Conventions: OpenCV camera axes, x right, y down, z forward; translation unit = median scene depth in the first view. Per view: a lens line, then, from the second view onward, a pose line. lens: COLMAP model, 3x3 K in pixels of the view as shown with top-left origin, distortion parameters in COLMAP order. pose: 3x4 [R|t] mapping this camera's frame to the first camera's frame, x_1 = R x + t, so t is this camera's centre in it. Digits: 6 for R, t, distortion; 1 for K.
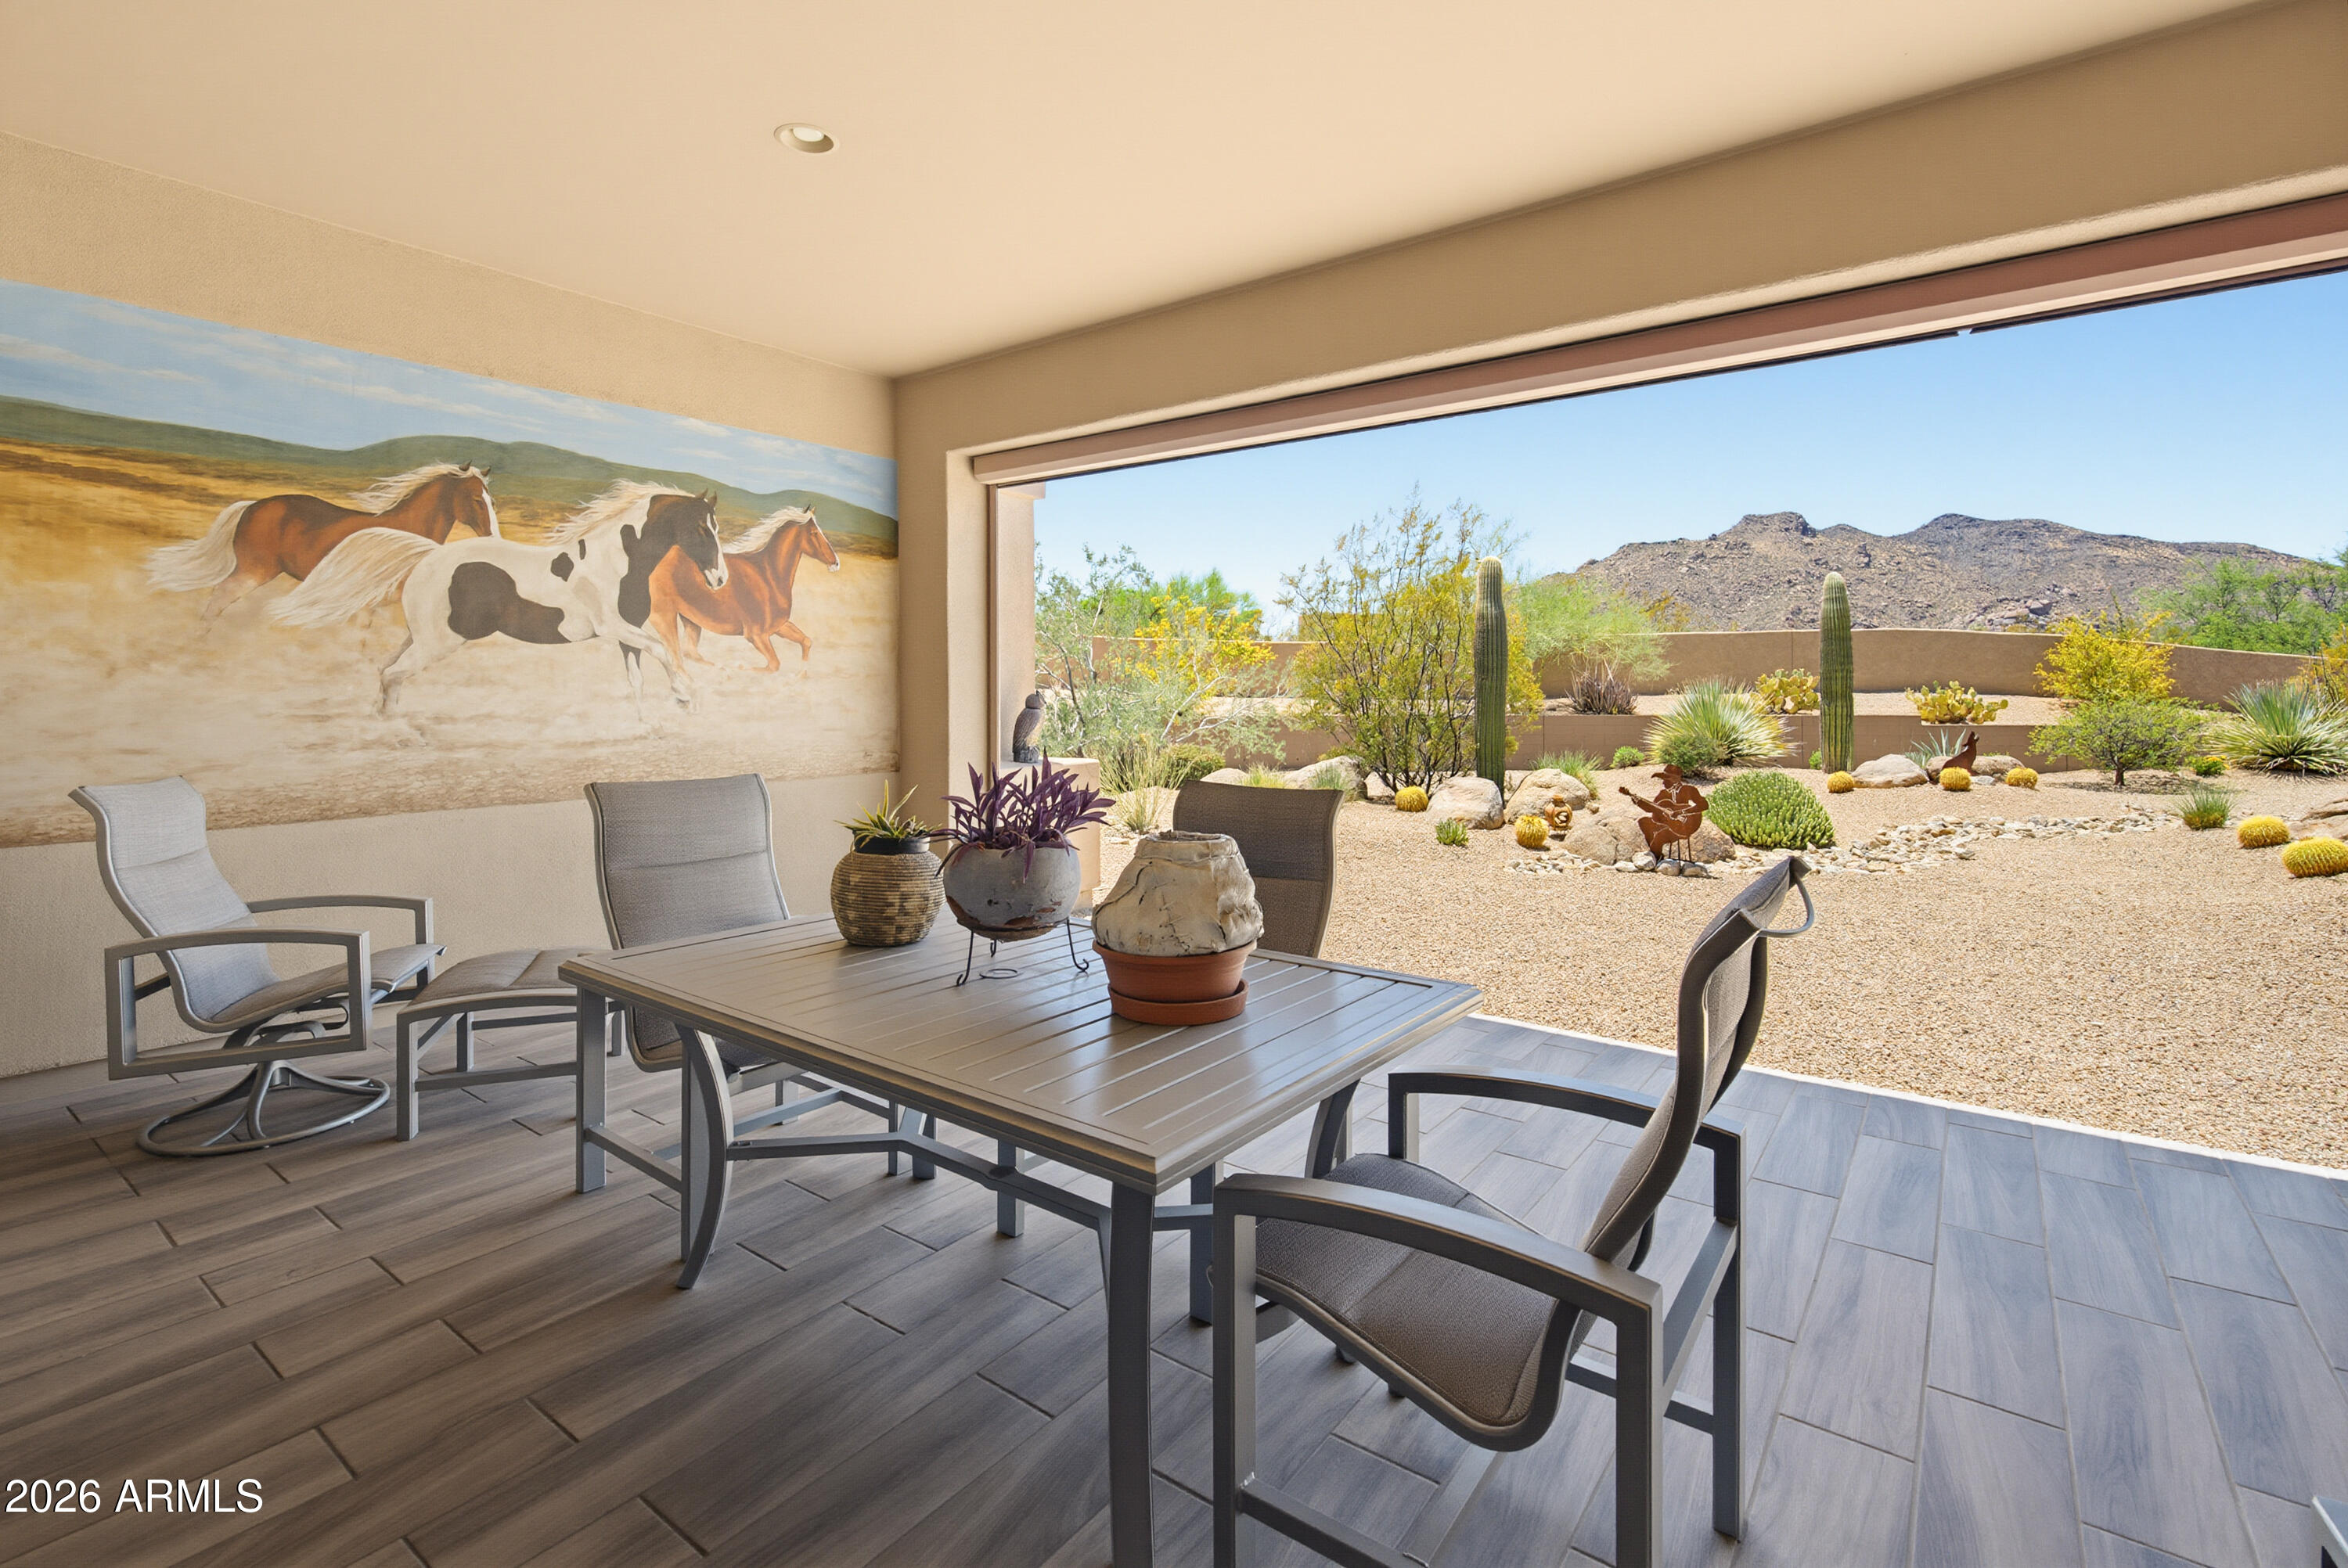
lens RADIAL K [[1079.3, 0, 1176.9], [0, 1079.3, 687.2], [0, 0, 1]] dist [0.001565, 0.000574]
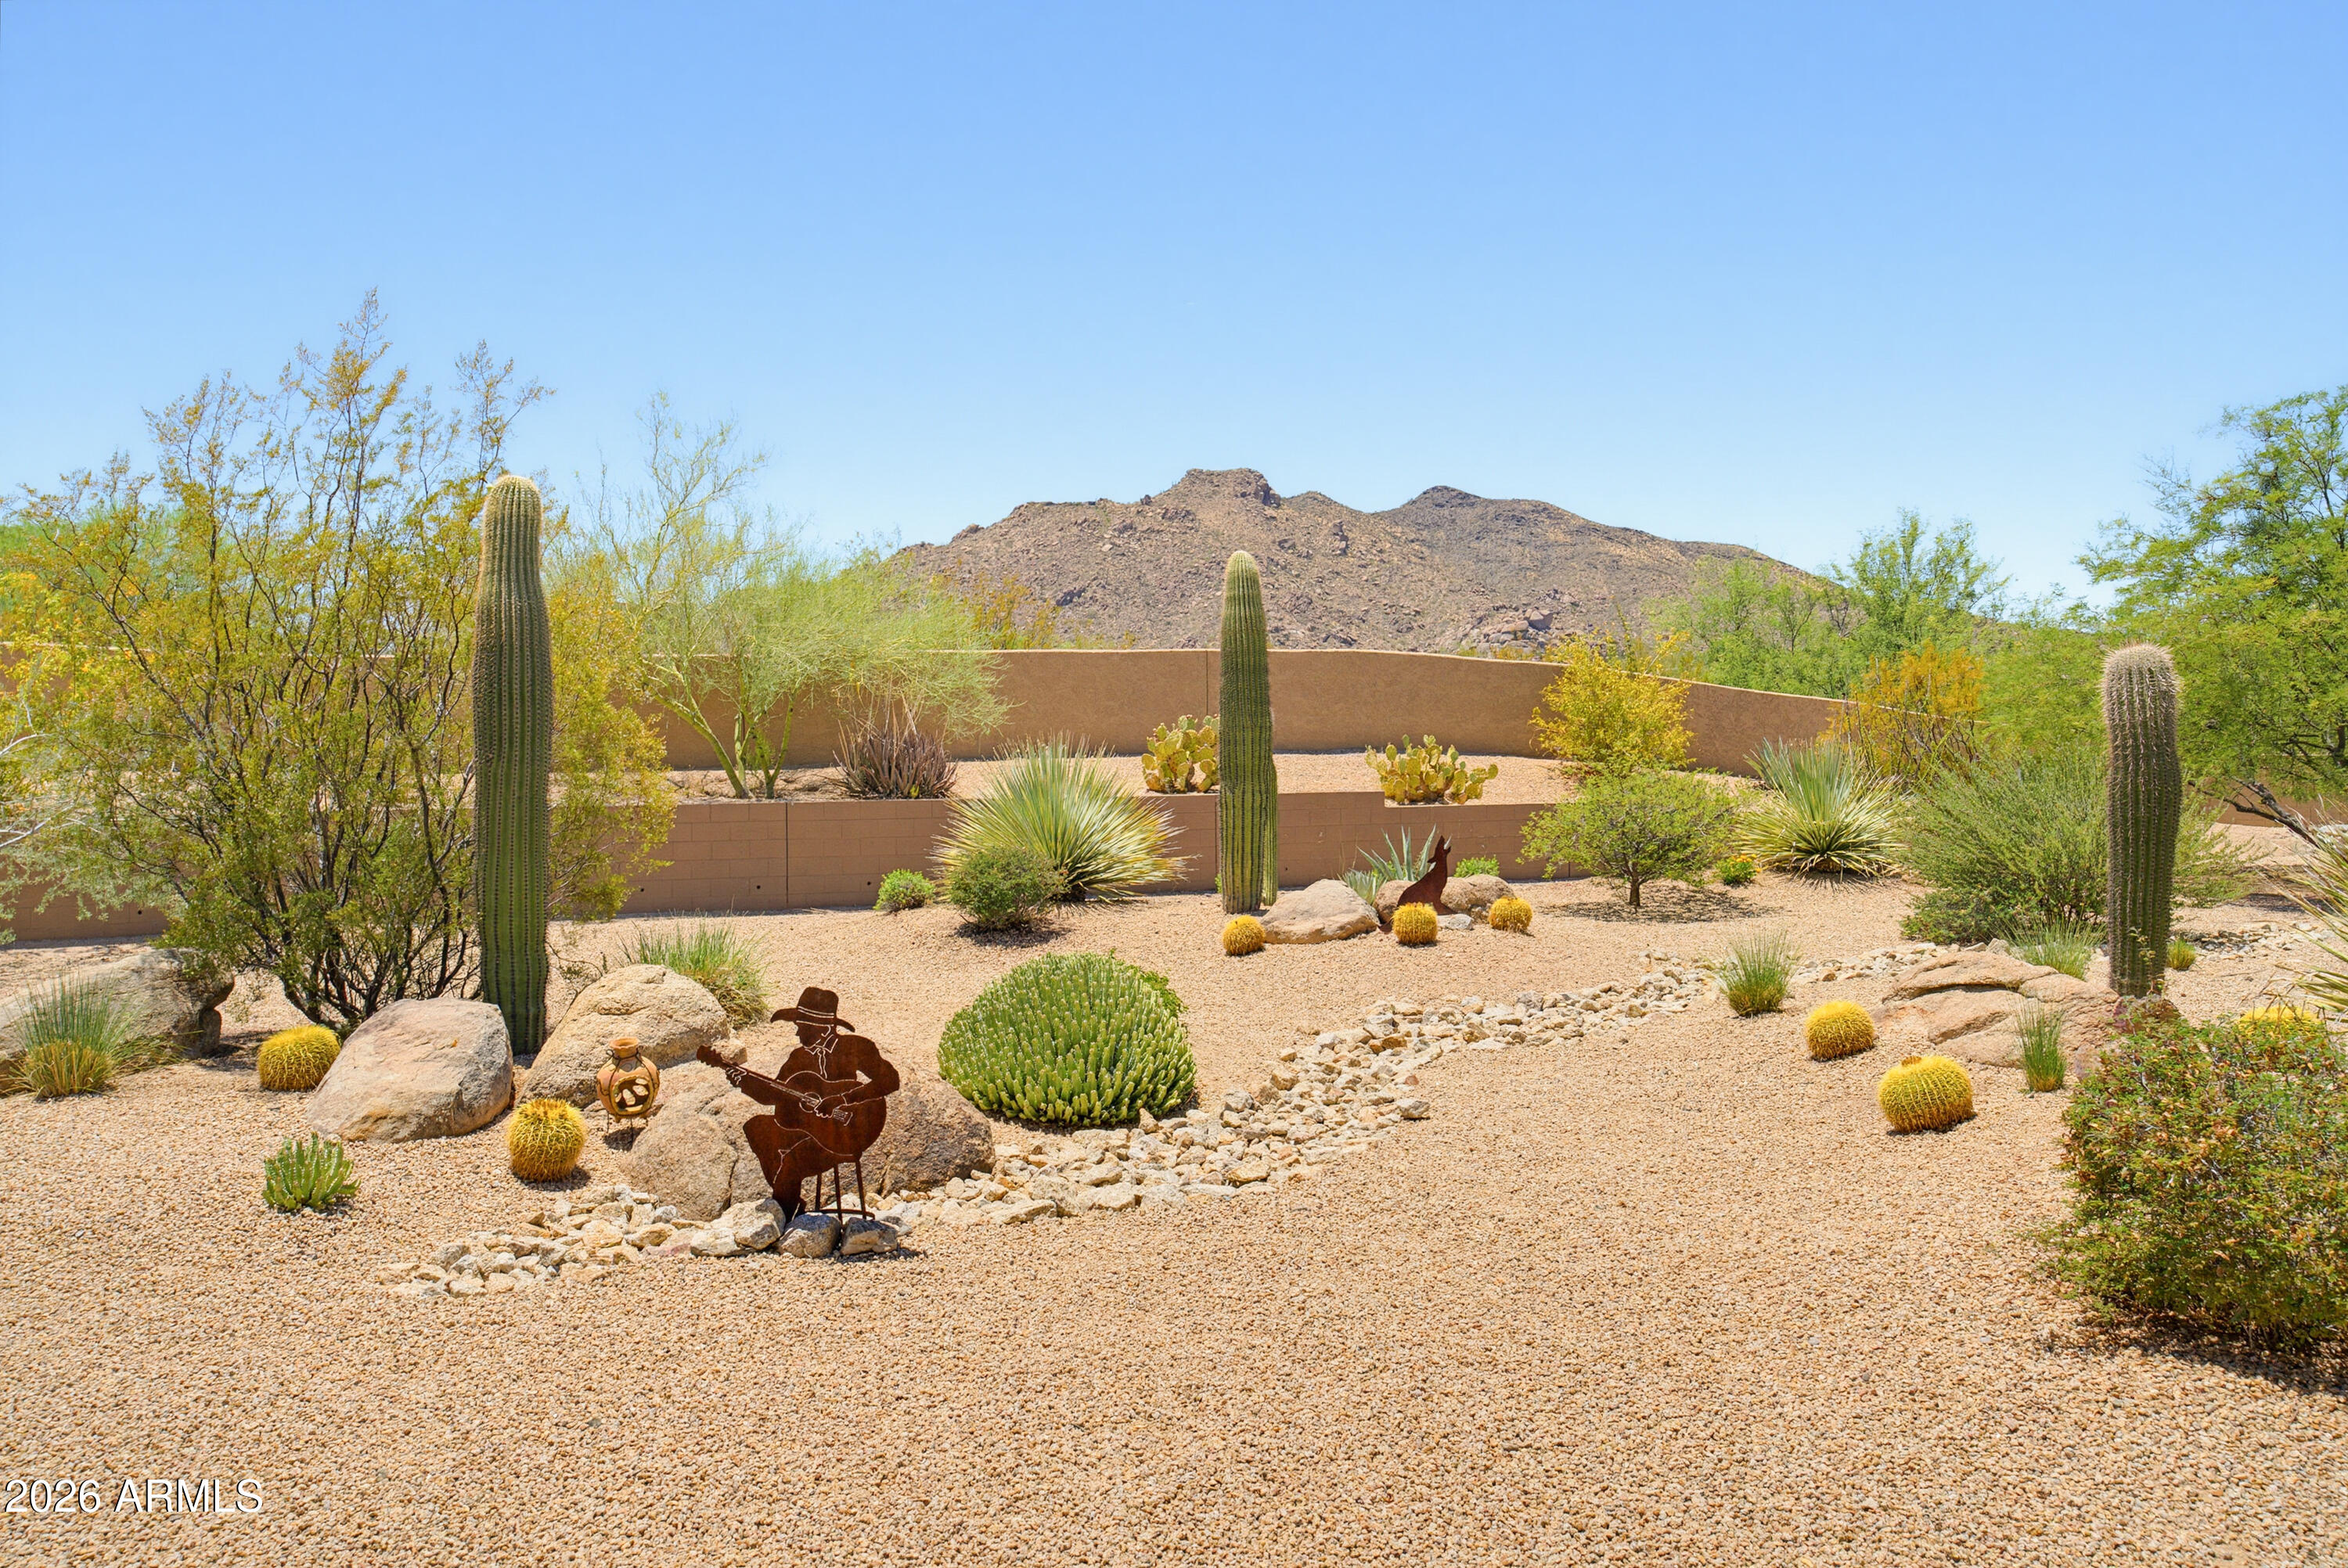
lens RADIAL K [[1823.7, 0, 1168.0], [0, 1823.7, 725.3], [0, 0, 1]] dist [-0.030356, -0.001599]
pose [[0.890445, 0.000292, 0.455091, 0.319936], [0.000128, 1.000000, -0.000891, -0.033768], [-0.455091, 0.000852, 0.890445, 0.391797]]
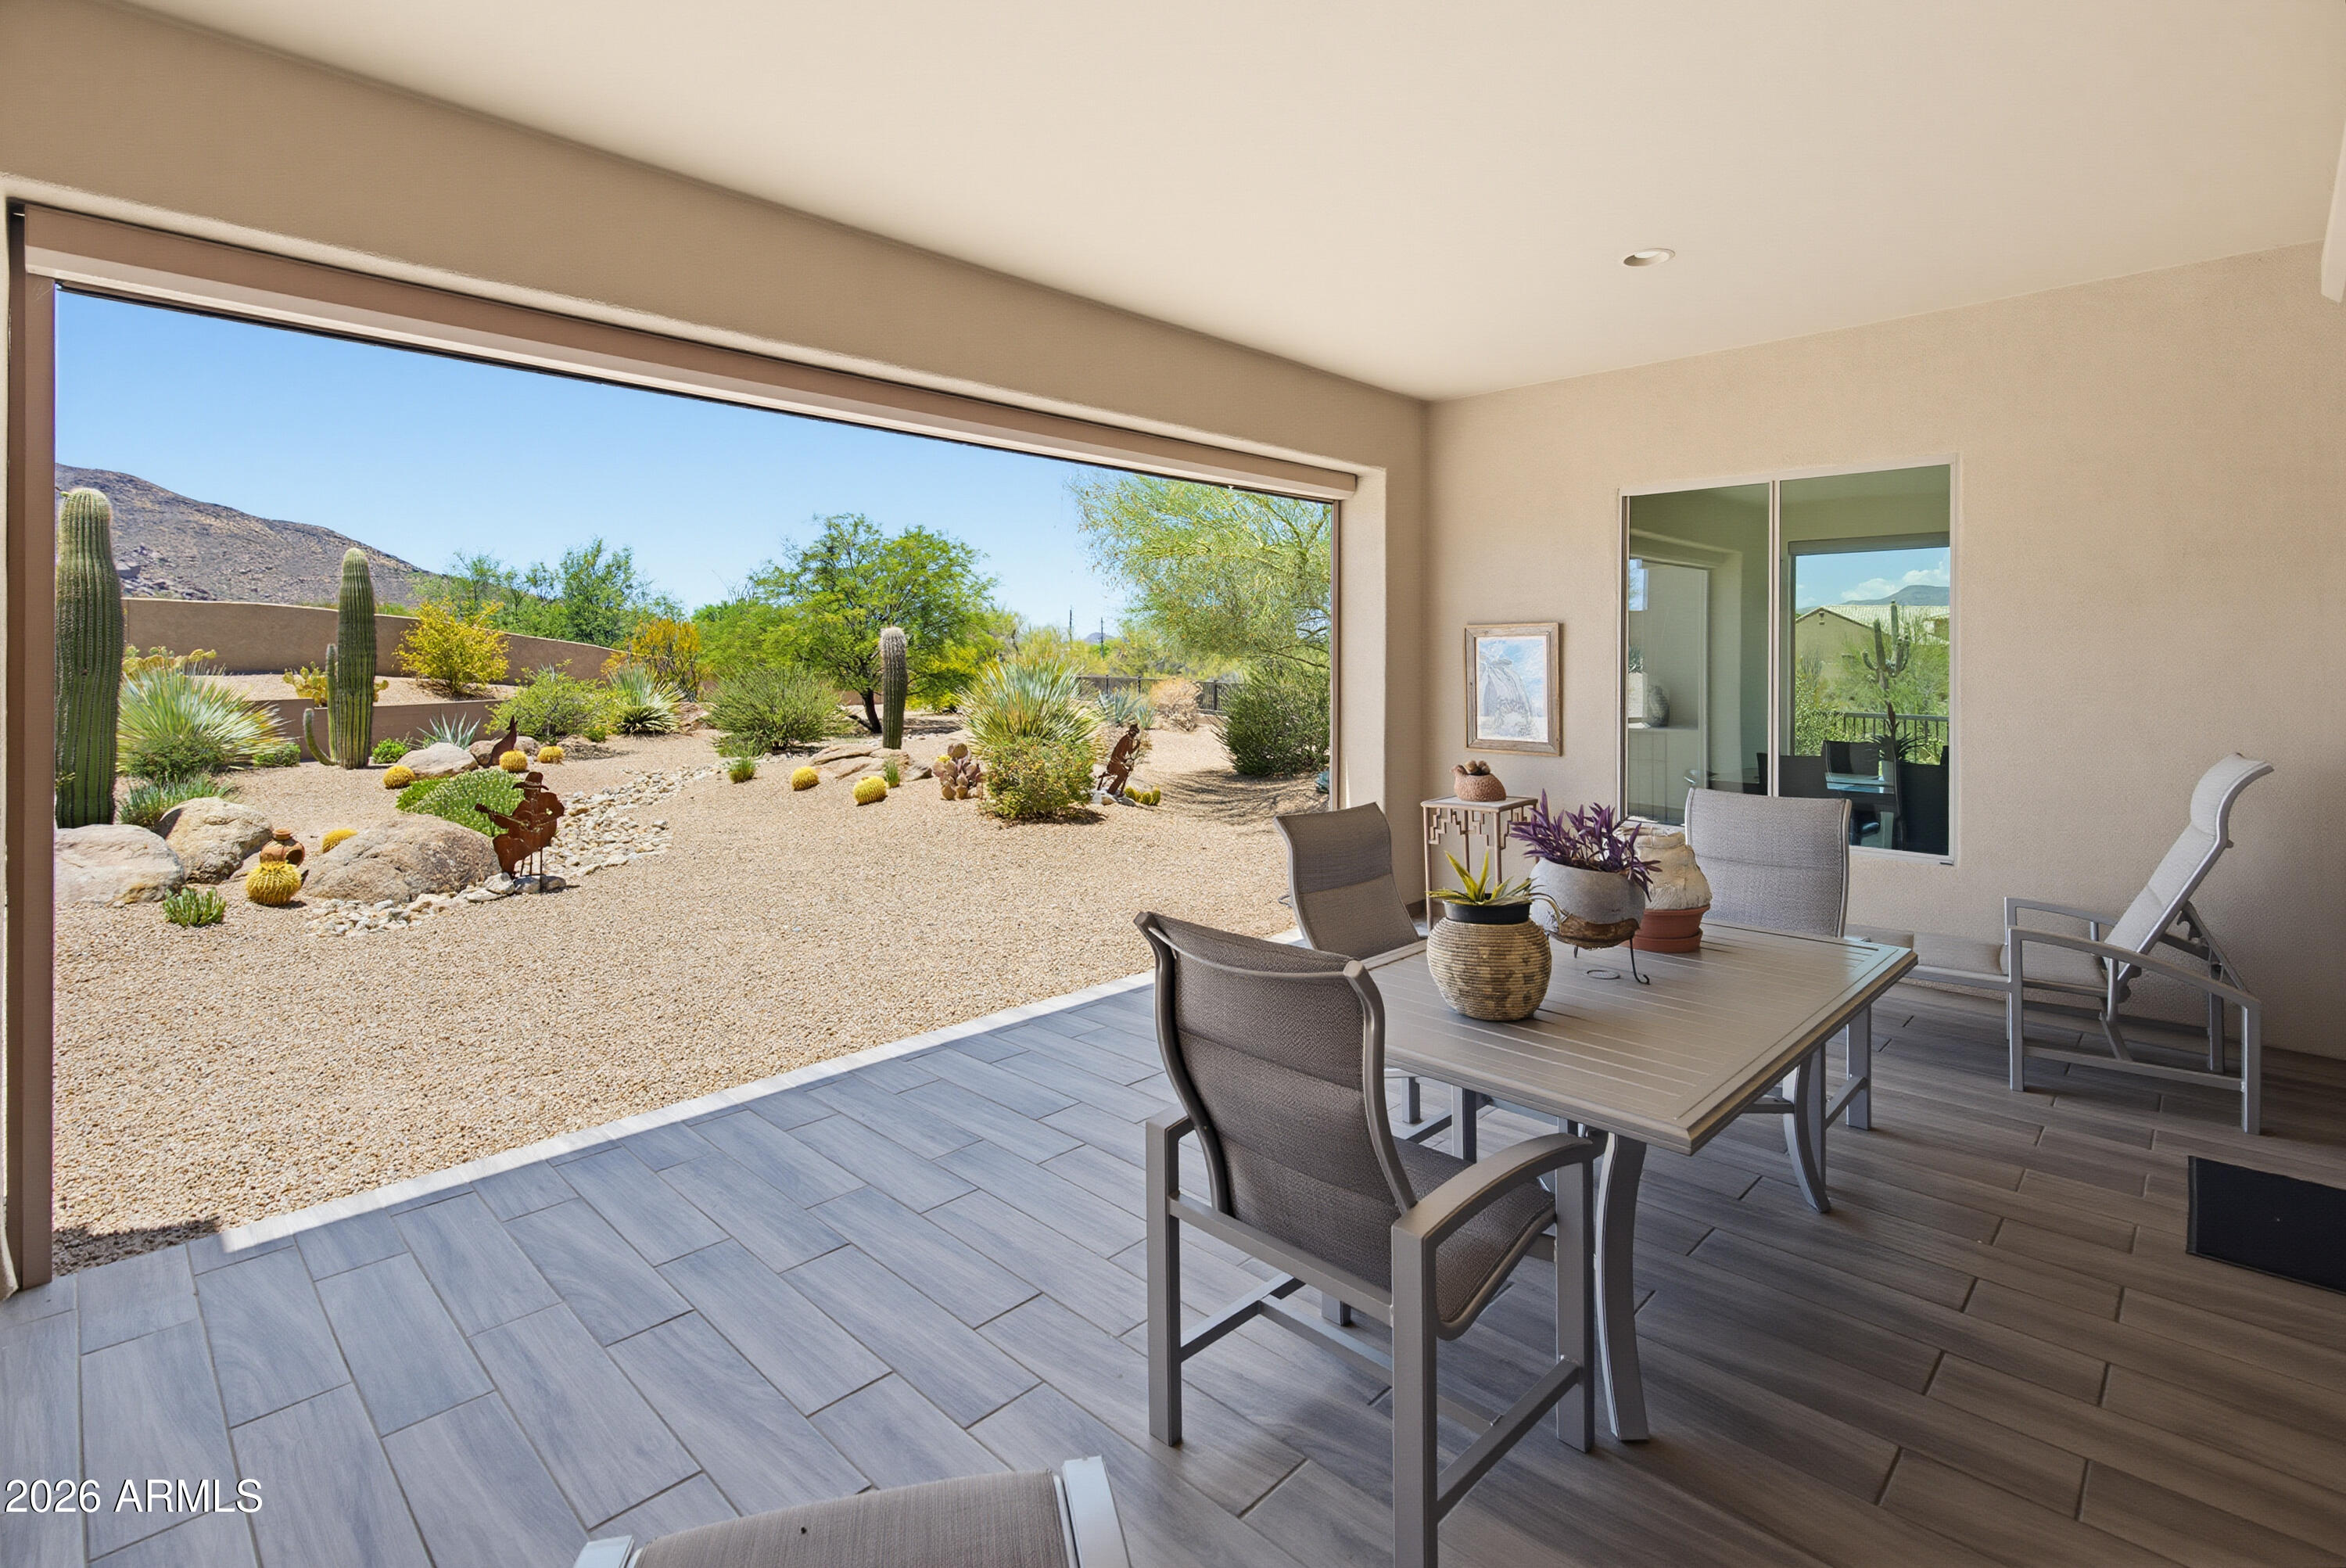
lens RADIAL K [[1089.8, 0, 1165.3], [0, 1089.8, 675.2], [0, 0, 1]] dist [-0.001182, -0.000186]
pose [[0.134044, -0.012297, 0.990899, -0.465822], [-0.003961, 0.999908, 0.012945, -0.029567], [-0.990968, -0.005660, 0.133983, 0.423500]]
